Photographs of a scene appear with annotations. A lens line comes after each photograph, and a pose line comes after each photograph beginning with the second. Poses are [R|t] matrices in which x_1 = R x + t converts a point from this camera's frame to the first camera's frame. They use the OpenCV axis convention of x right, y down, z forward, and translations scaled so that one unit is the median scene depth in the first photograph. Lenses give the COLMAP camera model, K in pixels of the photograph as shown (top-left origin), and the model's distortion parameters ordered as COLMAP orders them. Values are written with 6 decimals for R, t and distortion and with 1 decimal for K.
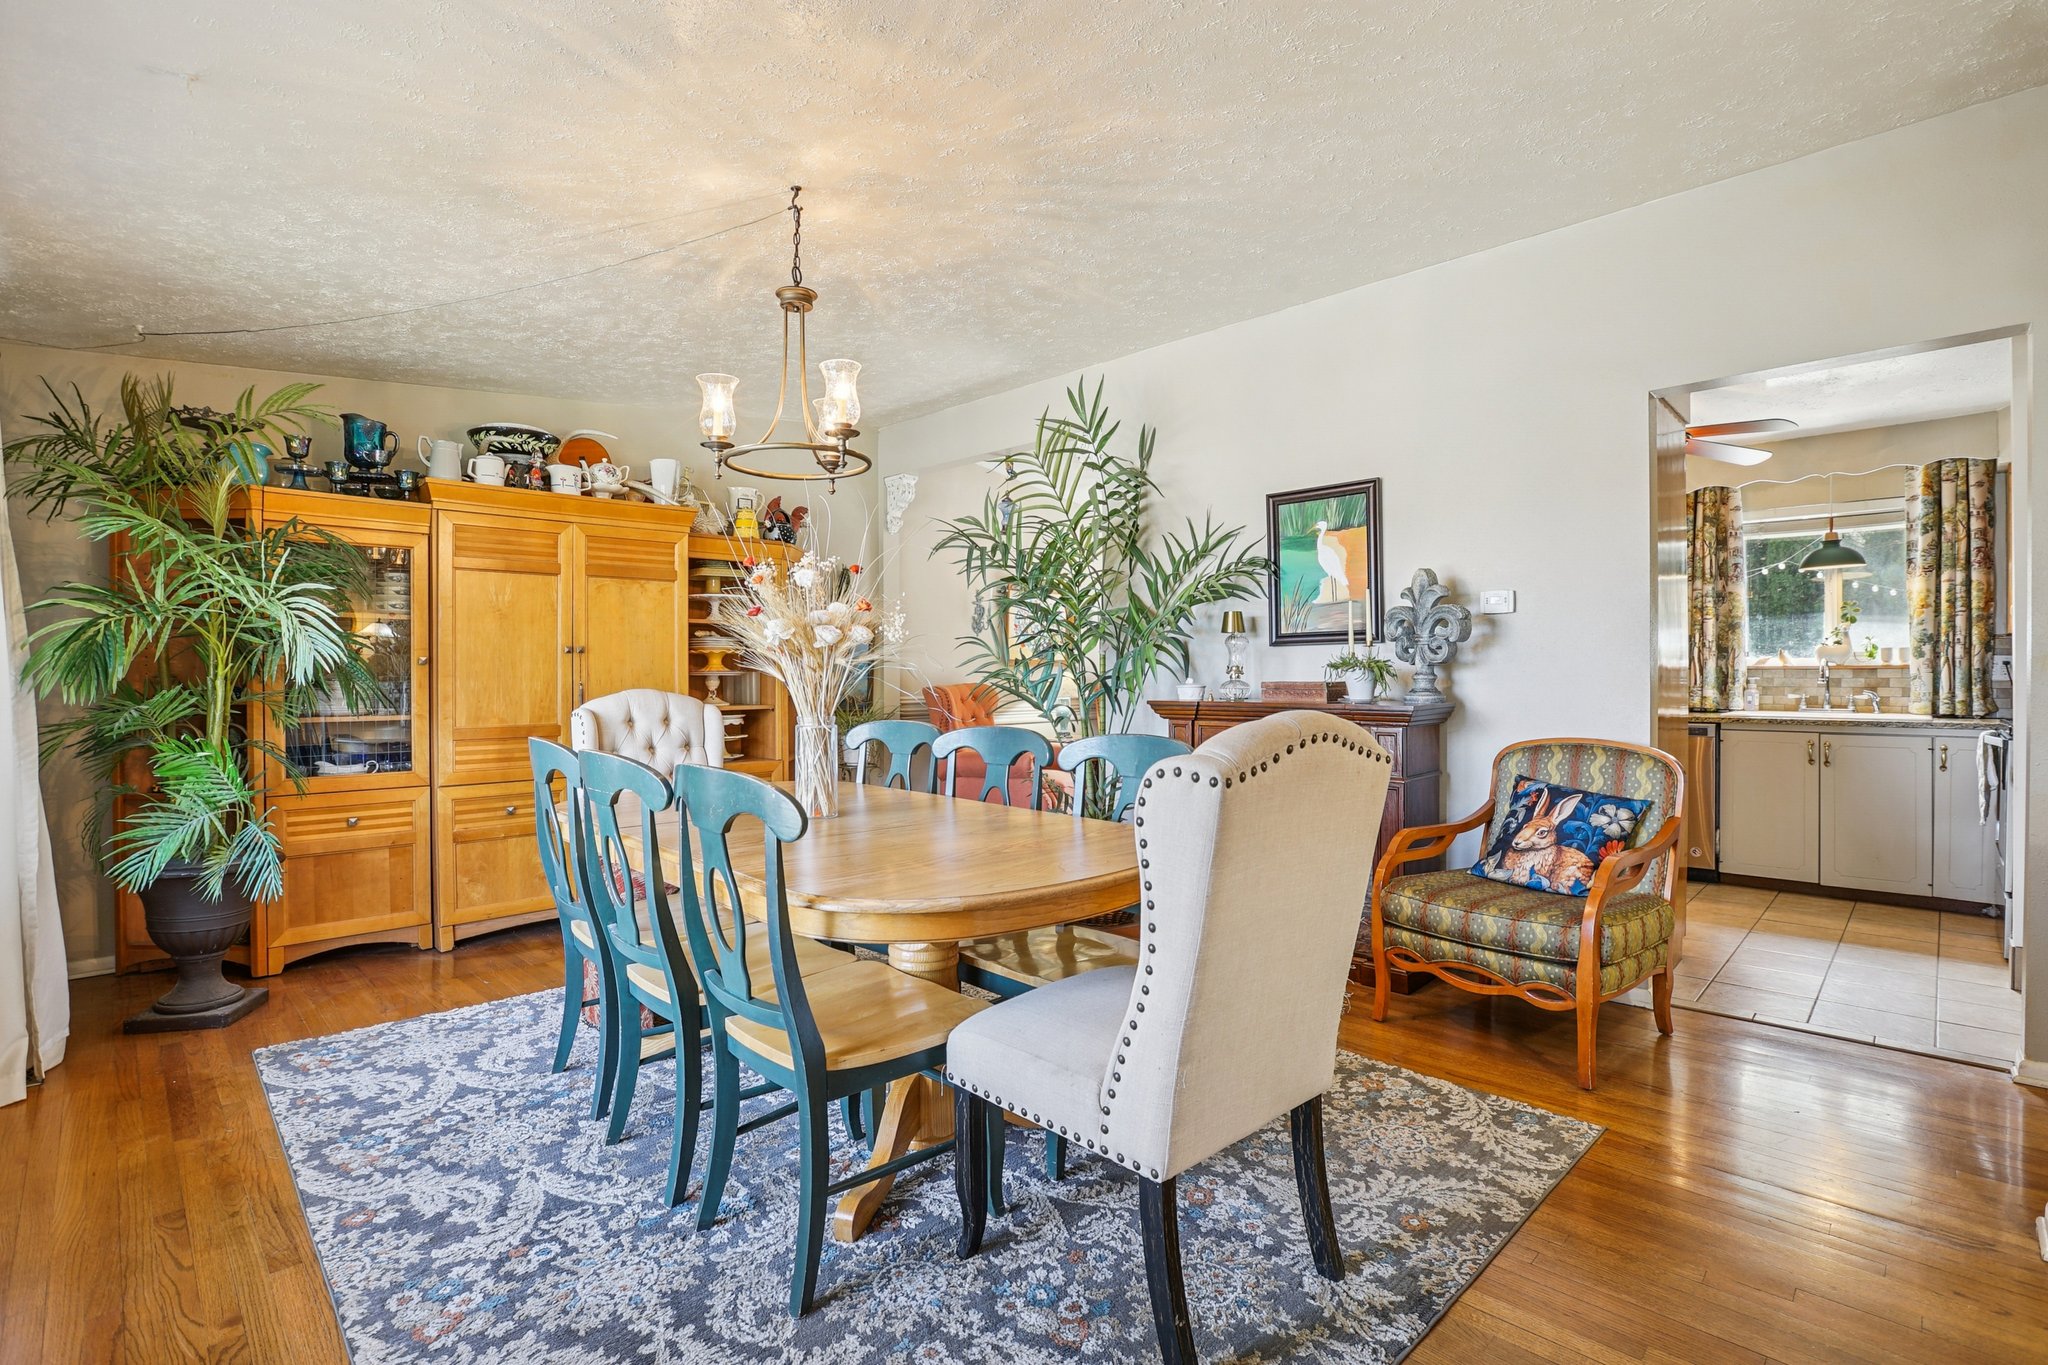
lens RADIAL K [[947.1, 0, 1038.0], [0, 947.1, 674.2], [0, 0, 1]] dist [-0.038024, 0.010674]
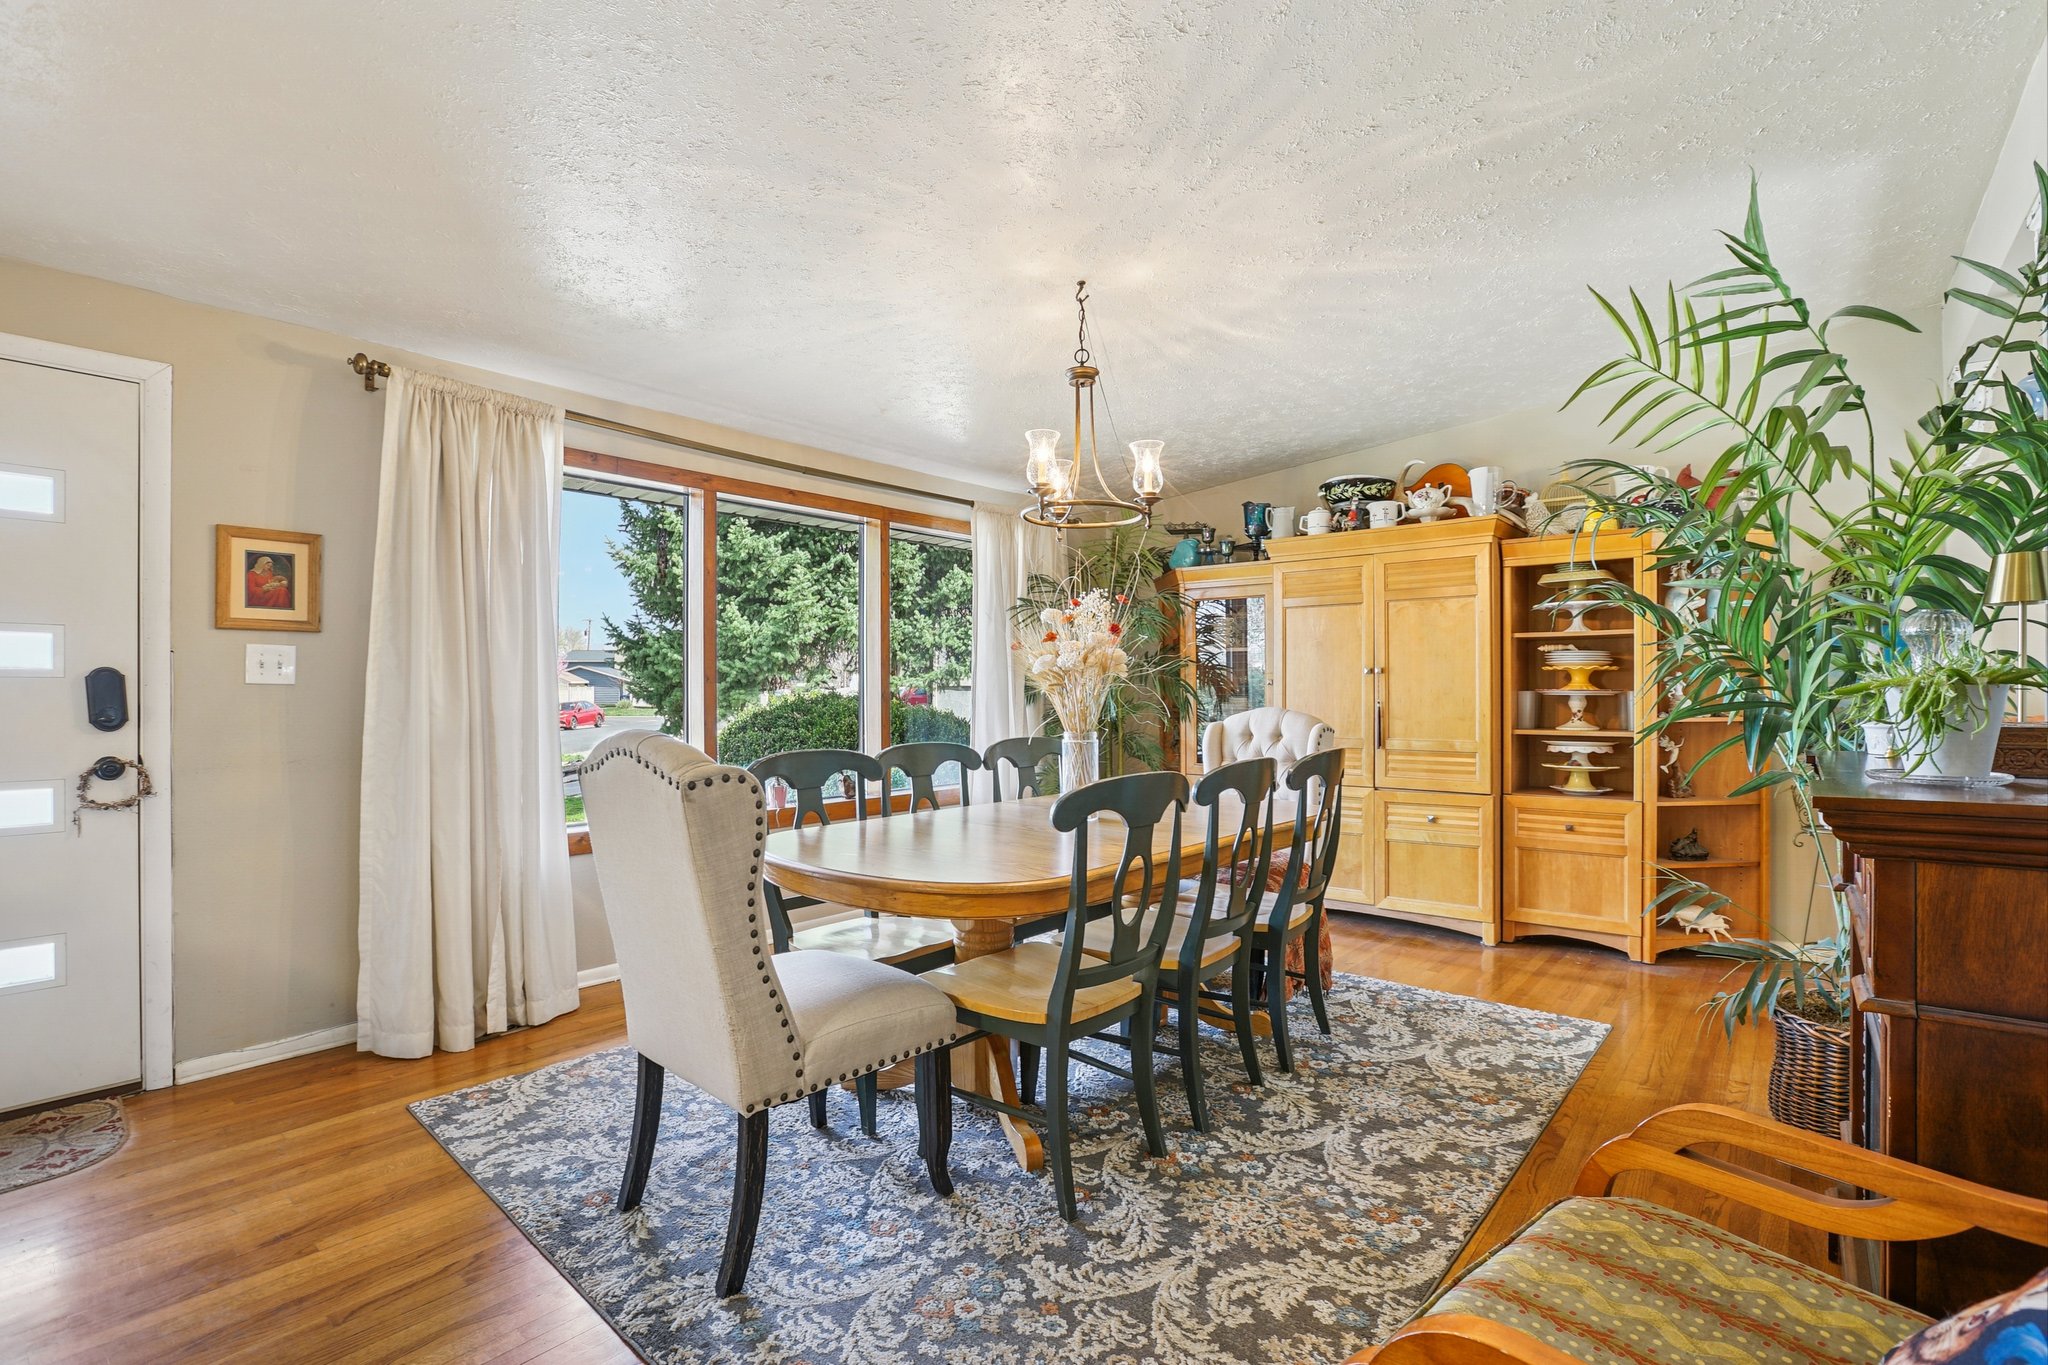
lens RADIAL K [[947.1, 0, 1032.7], [0, 947.1, 691.2], [0, 0, 1]] dist [-0.038024, 0.010674]
pose [[0.075049, 0.005506, -0.997165, 0.713115], [-0.004480, 0.999977, 0.005184, -0.007892], [0.997170, 0.004079, 0.075072, 0.660656]]
